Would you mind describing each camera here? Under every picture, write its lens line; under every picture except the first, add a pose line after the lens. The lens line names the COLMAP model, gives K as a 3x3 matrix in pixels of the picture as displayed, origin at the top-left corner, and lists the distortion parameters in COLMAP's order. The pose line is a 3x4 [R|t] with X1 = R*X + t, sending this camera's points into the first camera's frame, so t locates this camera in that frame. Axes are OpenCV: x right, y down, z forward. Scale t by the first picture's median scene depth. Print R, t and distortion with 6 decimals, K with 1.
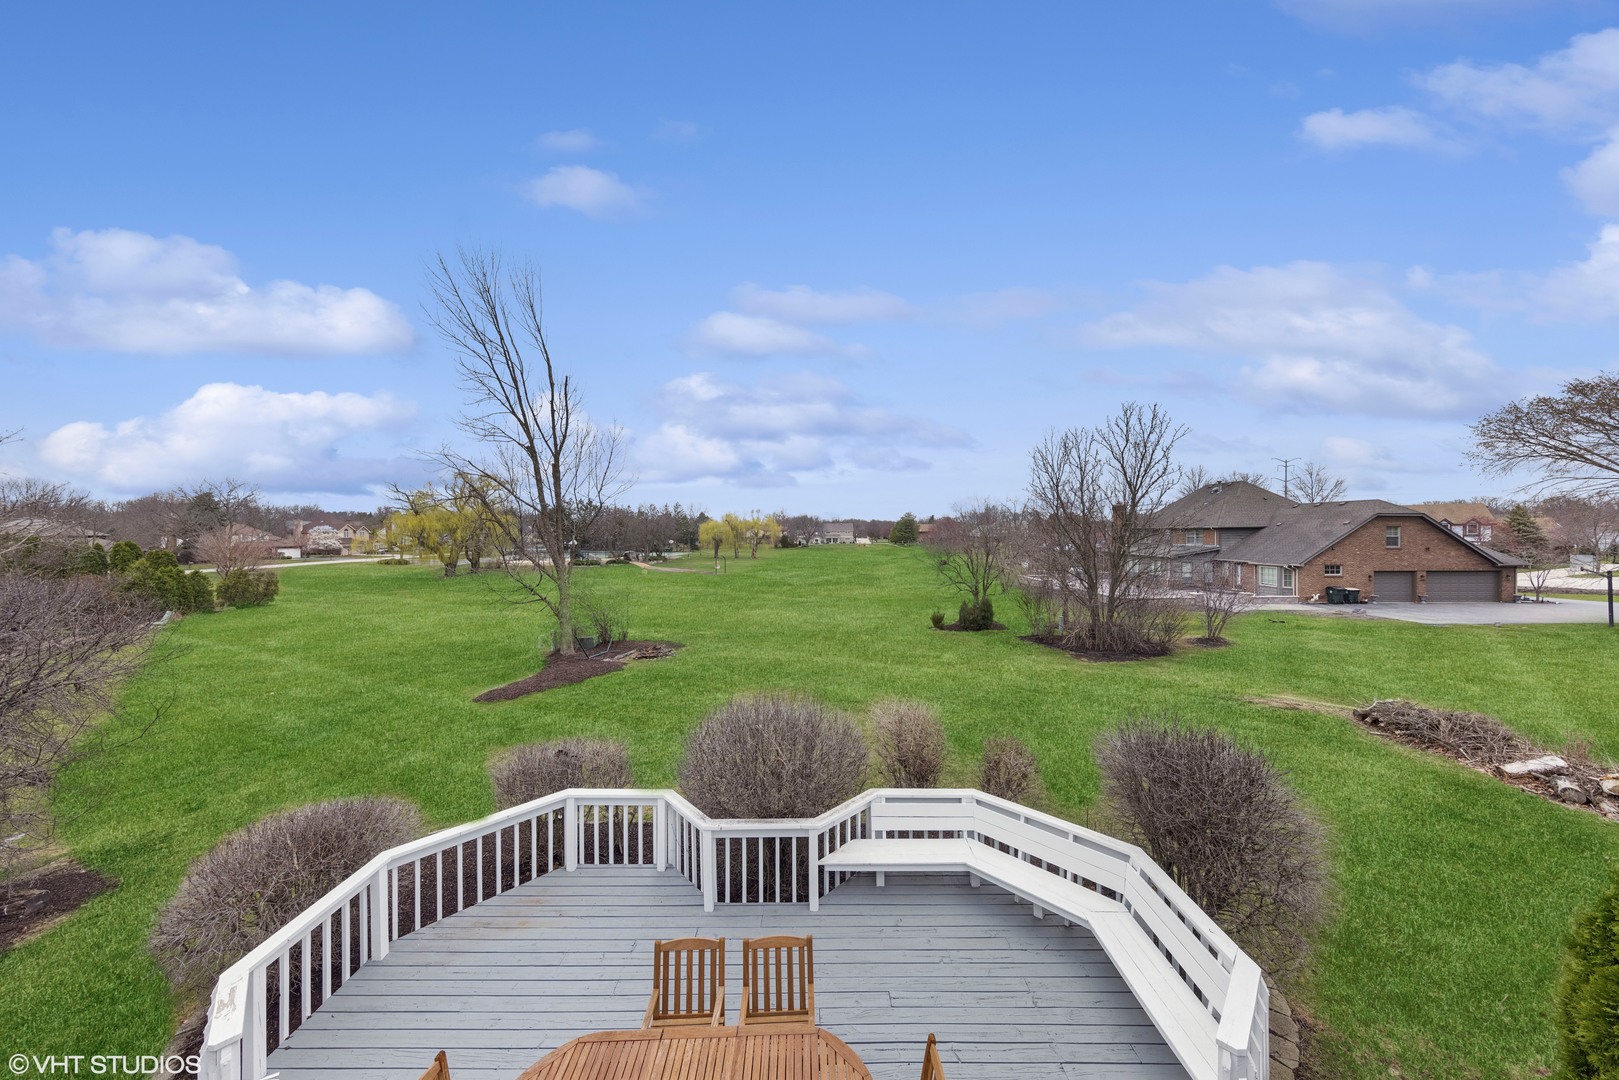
lens RADIAL K [[528.1, 0, 816.7], [0, 528.1, 528.5], [0, 0, 1]] dist [0.002008, 0.000044]
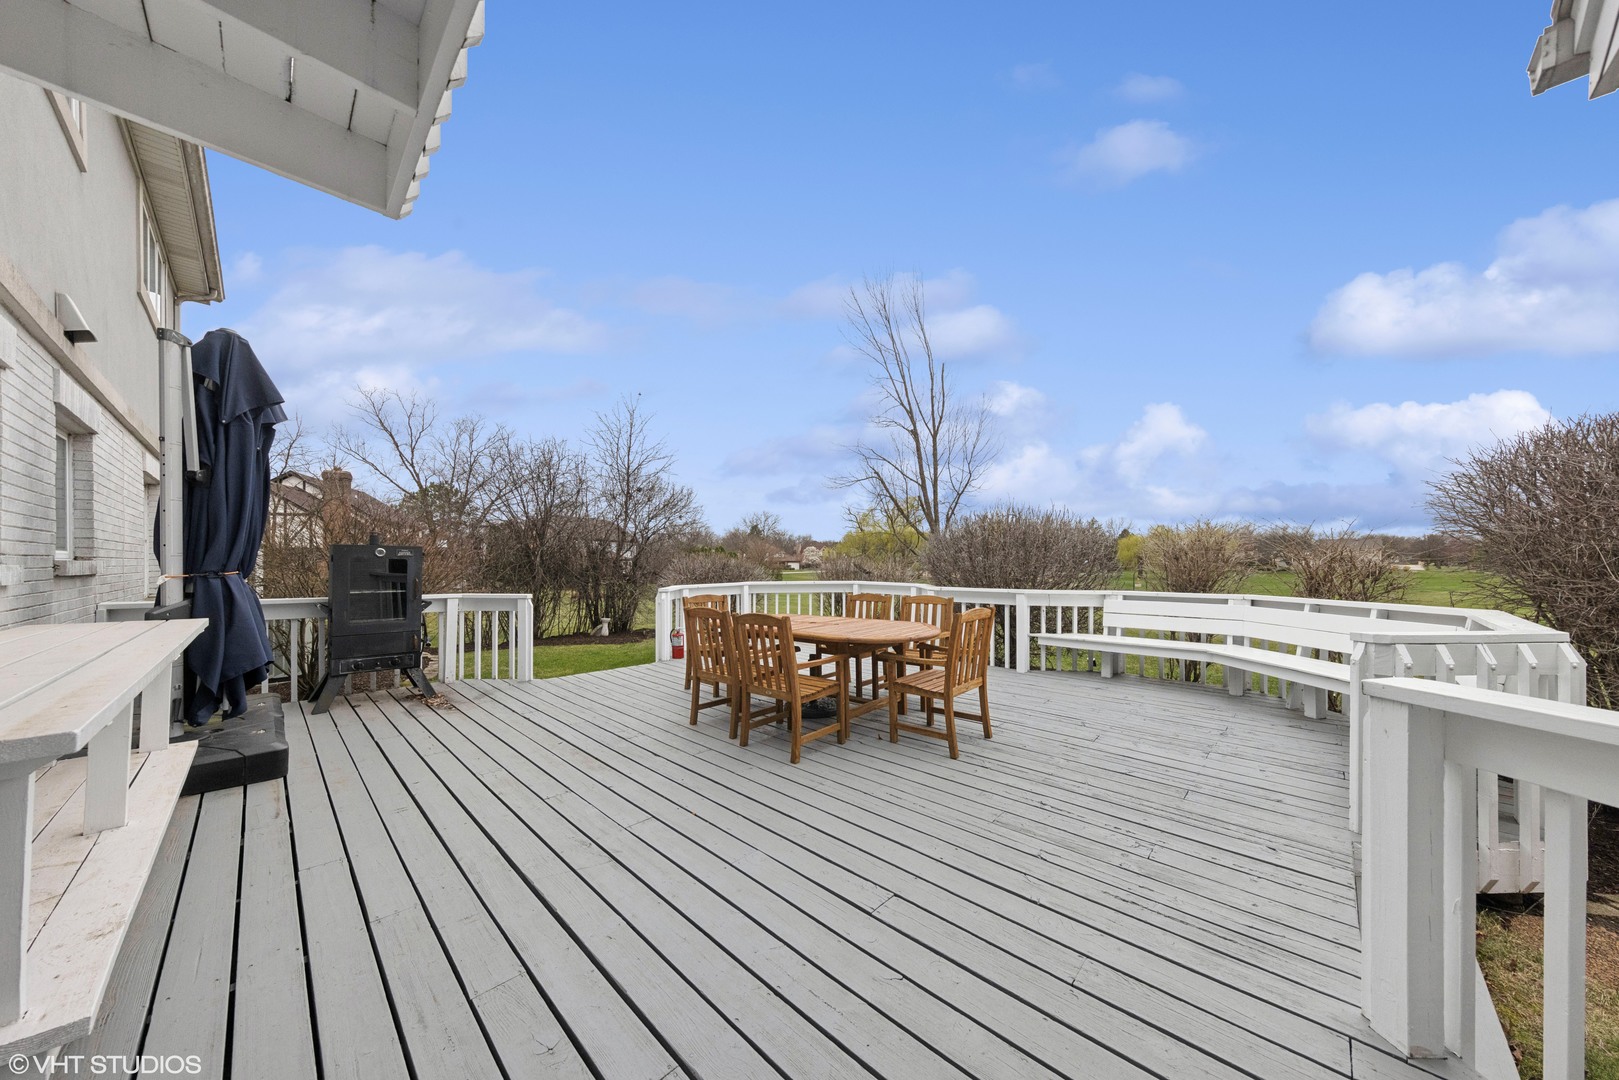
lens RADIAL K [[528.1, 0, 796.8], [0, 528.1, 555.1], [0, 0, 1]] dist [0.002008, 0.000044]
pose [[0.708410, 0.008602, -0.705749, 0.104996], [-0.011025, 0.999939, 0.001122, 0.125037], [0.705715, 0.006986, 0.708462, -0.013587]]
